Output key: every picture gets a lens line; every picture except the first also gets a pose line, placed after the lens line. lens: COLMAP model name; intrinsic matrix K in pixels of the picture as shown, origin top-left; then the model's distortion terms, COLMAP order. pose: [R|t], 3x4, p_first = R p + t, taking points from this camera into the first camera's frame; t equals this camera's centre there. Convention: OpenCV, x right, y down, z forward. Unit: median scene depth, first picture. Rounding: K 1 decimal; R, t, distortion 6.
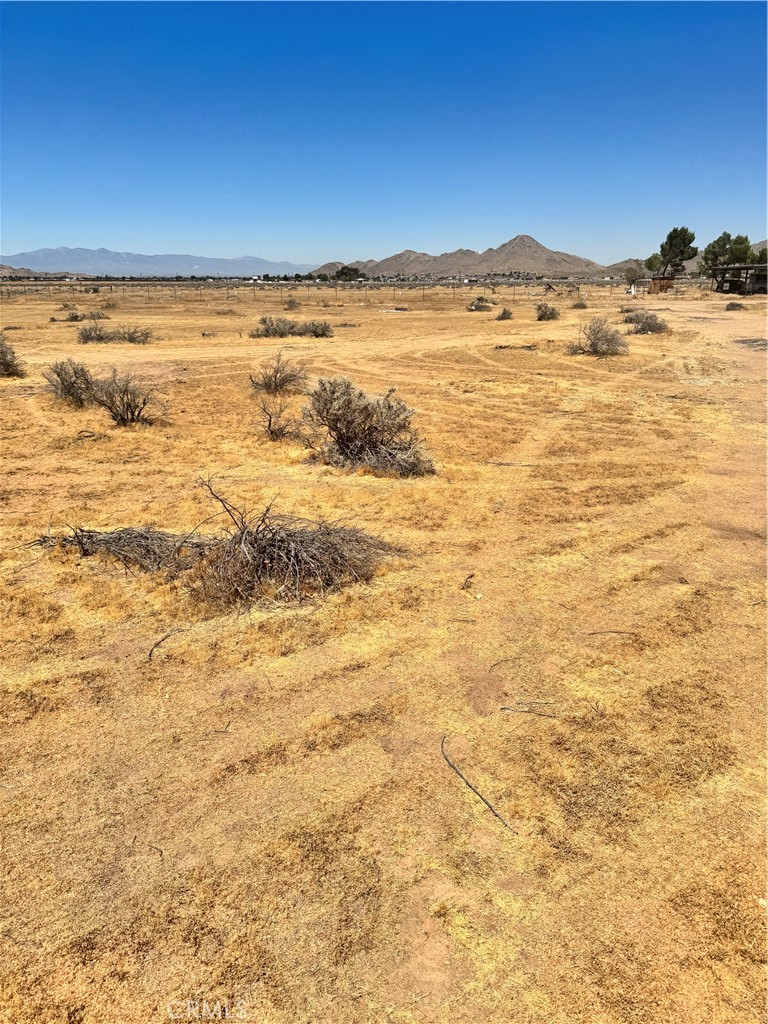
lens RADIAL K [[726.9, 0, 387.7], [0, 726.9, 508.4], [0, 0, 1]] dist [0.044451, -0.058036]
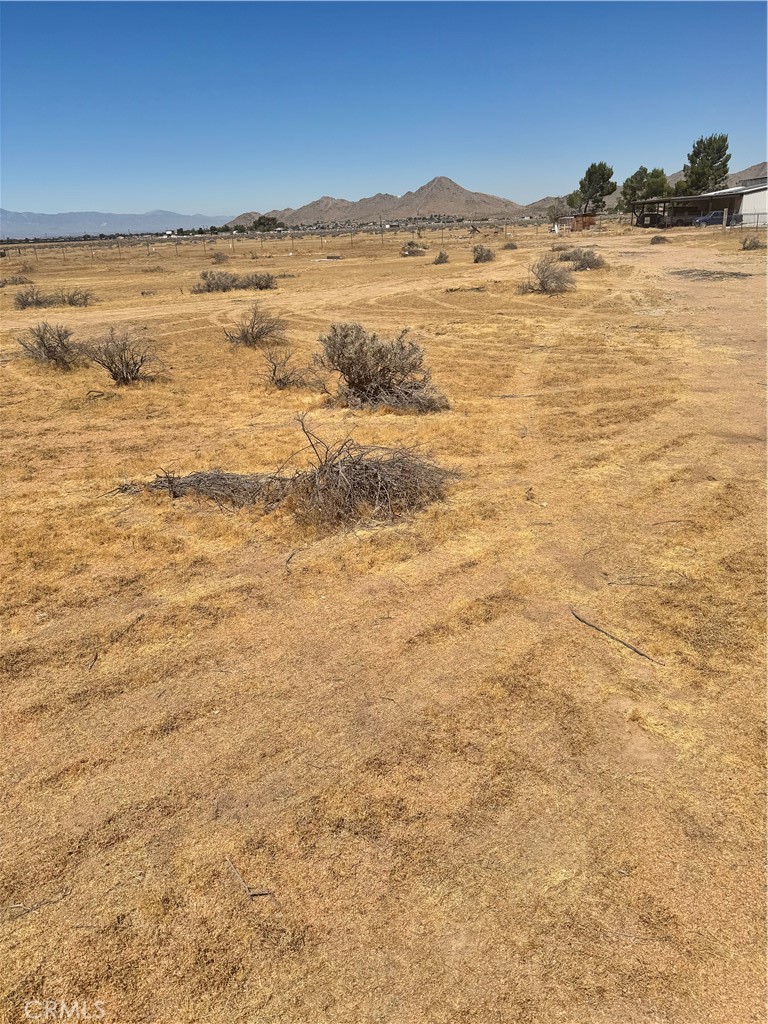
lens RADIAL K [[726.9, 0, 379.5], [0, 726.9, 511.7], [0, 0, 1]] dist [0.044451, -0.058036]
pose [[0.993718, -0.076538, 0.081647, -0.137049], [0.070869, 0.995012, 0.070208, 0.021212], [-0.086613, -0.063980, 0.994185, -0.066008]]
